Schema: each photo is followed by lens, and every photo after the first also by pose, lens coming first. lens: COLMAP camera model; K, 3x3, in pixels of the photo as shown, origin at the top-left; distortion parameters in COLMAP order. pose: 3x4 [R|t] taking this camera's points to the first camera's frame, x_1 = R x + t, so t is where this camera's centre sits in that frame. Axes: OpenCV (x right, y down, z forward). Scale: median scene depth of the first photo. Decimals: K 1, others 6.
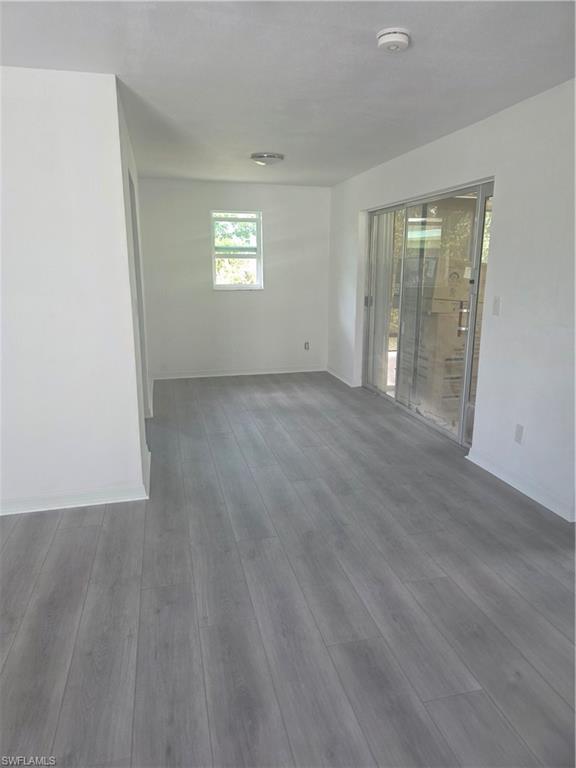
lens RADIAL K [[518.7, 0, 288.0], [0, 518.7, 384.0], [0, 0, 1]] dist [-0.005136, 0.000635]
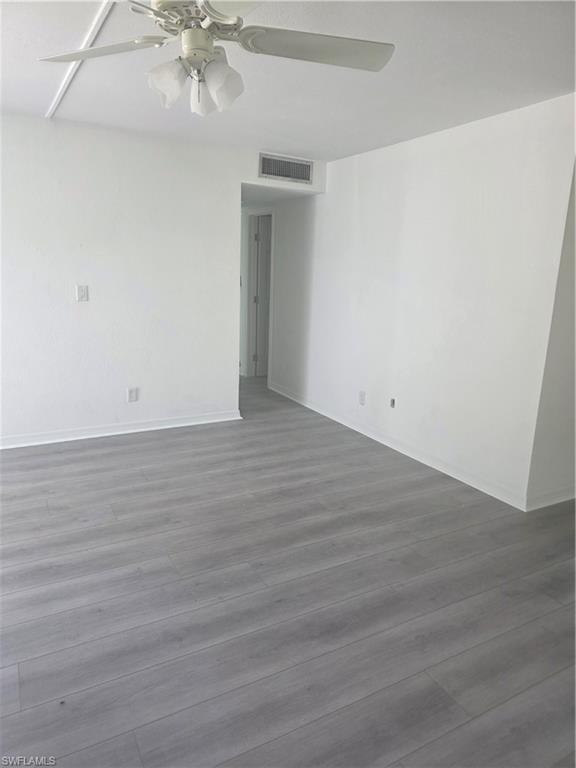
lens RADIAL K [[518.7, 0, 288.0], [0, 518.7, 384.0], [0, 0, 1]] dist [-0.005136, 0.000635]
pose [[0.238382, 0.233610, -0.942656, 0.810792], [-0.254619, 0.951718, 0.171467, -0.108657], [0.937200, 0.199144, 0.286354, 0.378964]]
